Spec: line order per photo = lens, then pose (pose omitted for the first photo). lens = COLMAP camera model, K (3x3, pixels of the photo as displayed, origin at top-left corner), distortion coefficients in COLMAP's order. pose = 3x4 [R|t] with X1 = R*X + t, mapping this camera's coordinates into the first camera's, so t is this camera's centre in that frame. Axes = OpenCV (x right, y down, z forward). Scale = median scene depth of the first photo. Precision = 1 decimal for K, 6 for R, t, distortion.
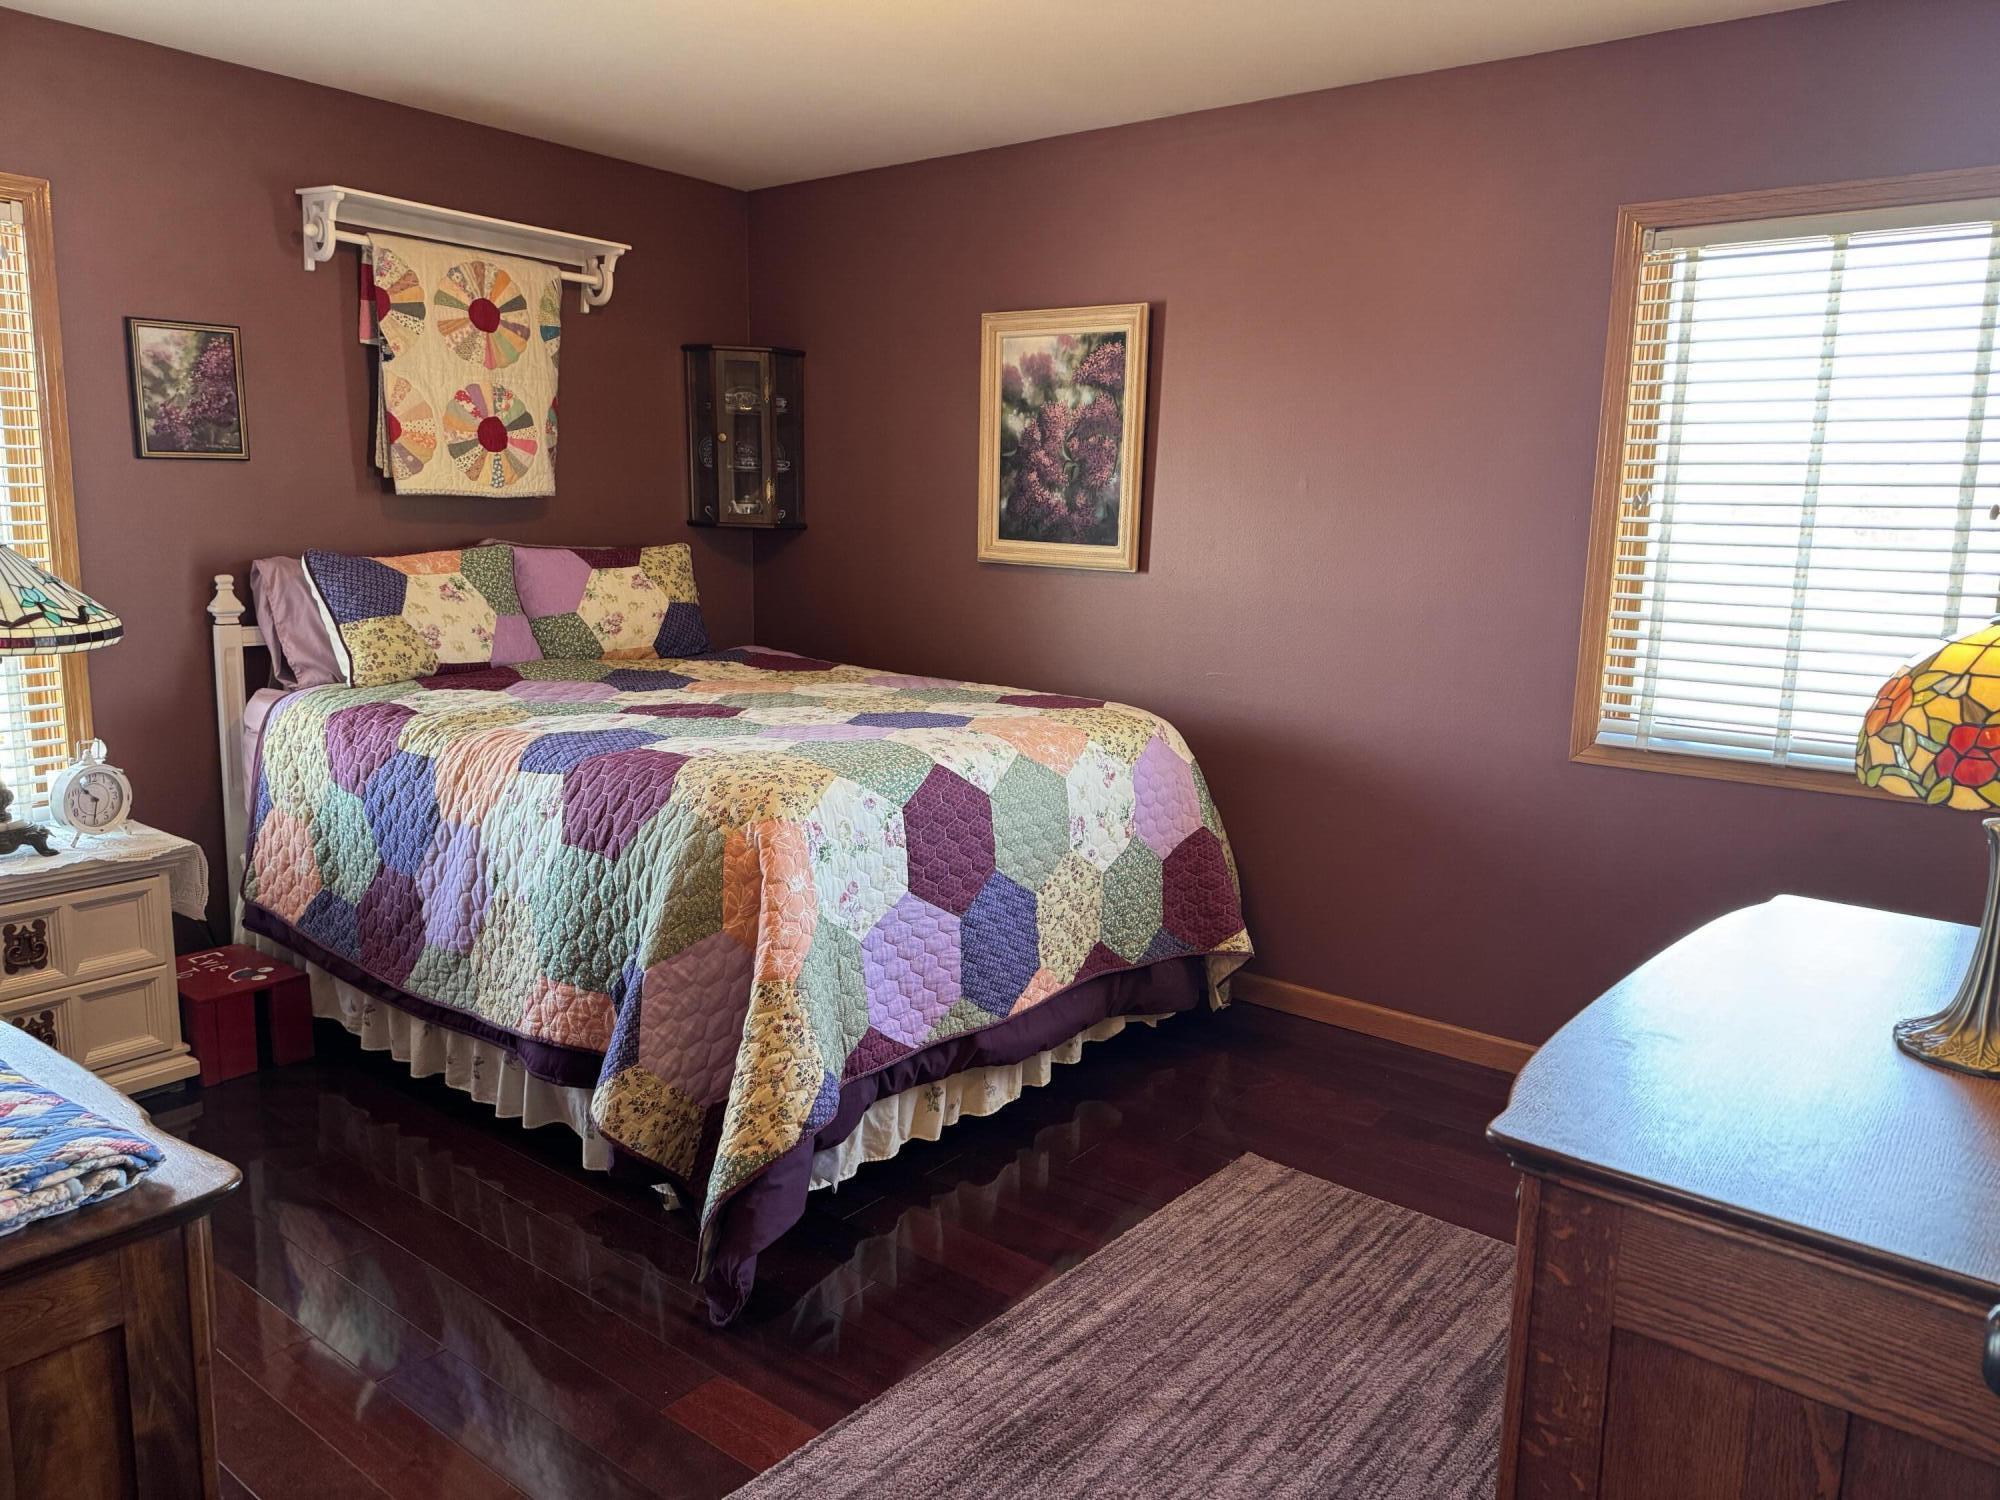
lens RADIAL K [[1406.3, 0, 1003.4], [0, 1406.3, 749.0], [0, 0, 1]] dist [0.051028, -0.065810]
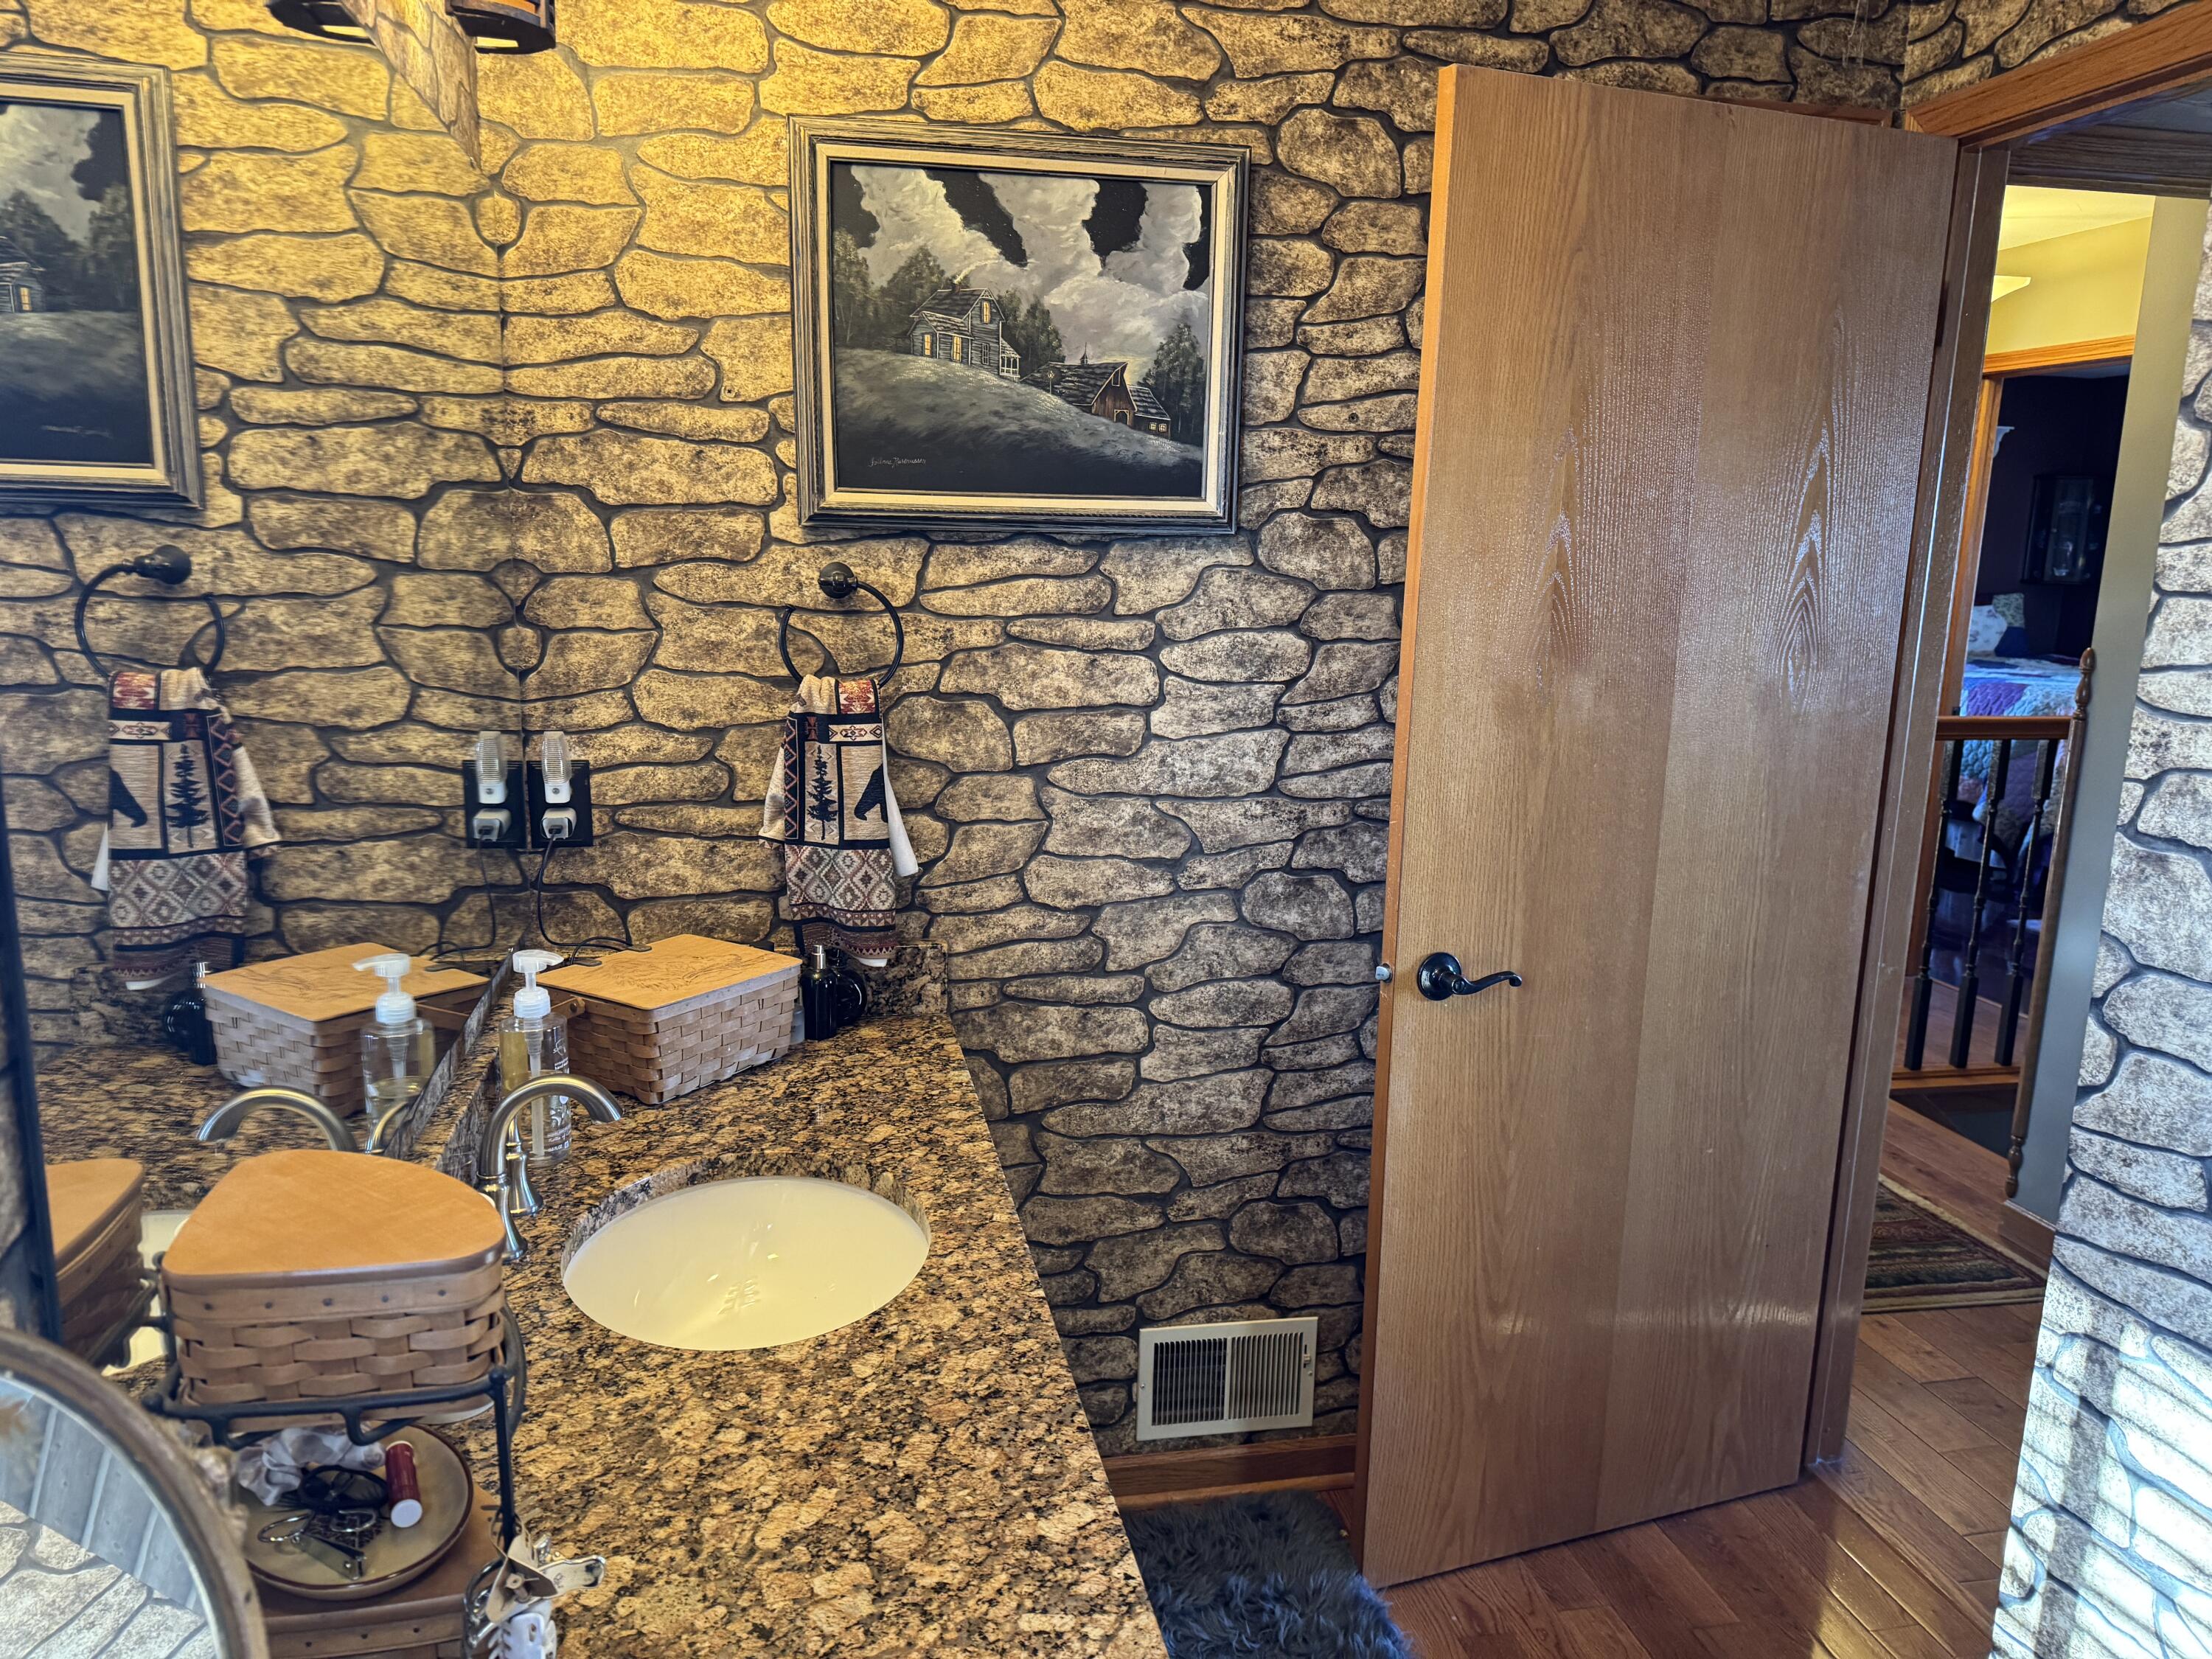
lens RADIAL K [[1555.3, 0, 1108.9], [0, 1555.3, 843.7], [0, 0, 1]] dist [0.051028, -0.065810]
pose [[0.768825, 0.117224, -0.628622, 0.164468], [-0.111586, 0.992565, 0.048617, 0.194455], [0.629647, 0.032768, 0.776190, -1.213617]]
